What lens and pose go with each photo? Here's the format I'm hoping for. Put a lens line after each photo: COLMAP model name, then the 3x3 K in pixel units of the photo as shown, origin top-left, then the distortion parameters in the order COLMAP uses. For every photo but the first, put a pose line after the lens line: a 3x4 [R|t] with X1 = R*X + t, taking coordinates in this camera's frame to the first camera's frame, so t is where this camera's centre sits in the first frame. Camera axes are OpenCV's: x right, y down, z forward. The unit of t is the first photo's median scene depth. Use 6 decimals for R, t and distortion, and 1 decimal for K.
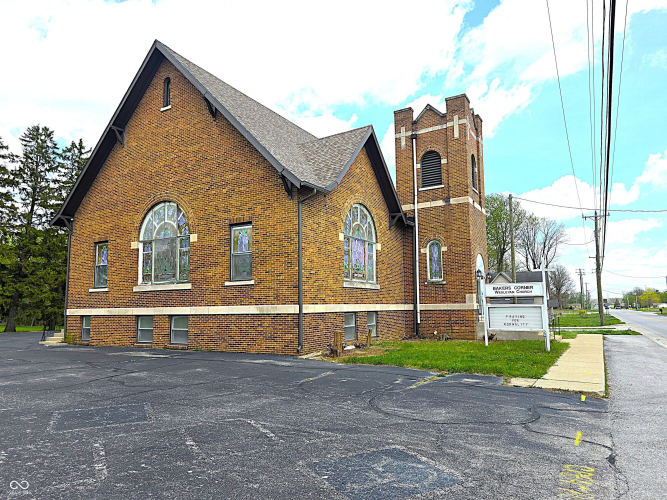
lens RADIAL K [[445.2, 0, 333.5], [0, 445.2, 250.0], [0, 0, 1]] dist [0.086314, -0.094529]
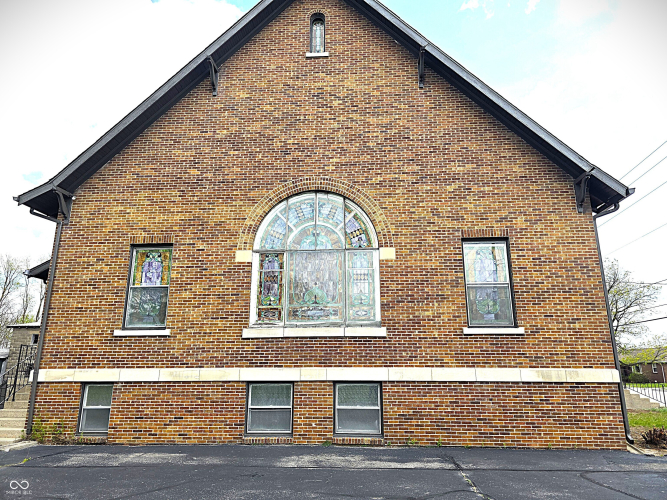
lens RADIAL K [[445.2, 0, 333.5], [0, 445.2, 250.0], [0, 0, 1]] dist [0.086314, -0.094529]
pose [[0.892731, 0.129325, 0.431633, -0.648776], [-0.066888, 0.985349, -0.156885, 0.070673], [-0.445599, 0.111185, 0.888302, 0.483727]]
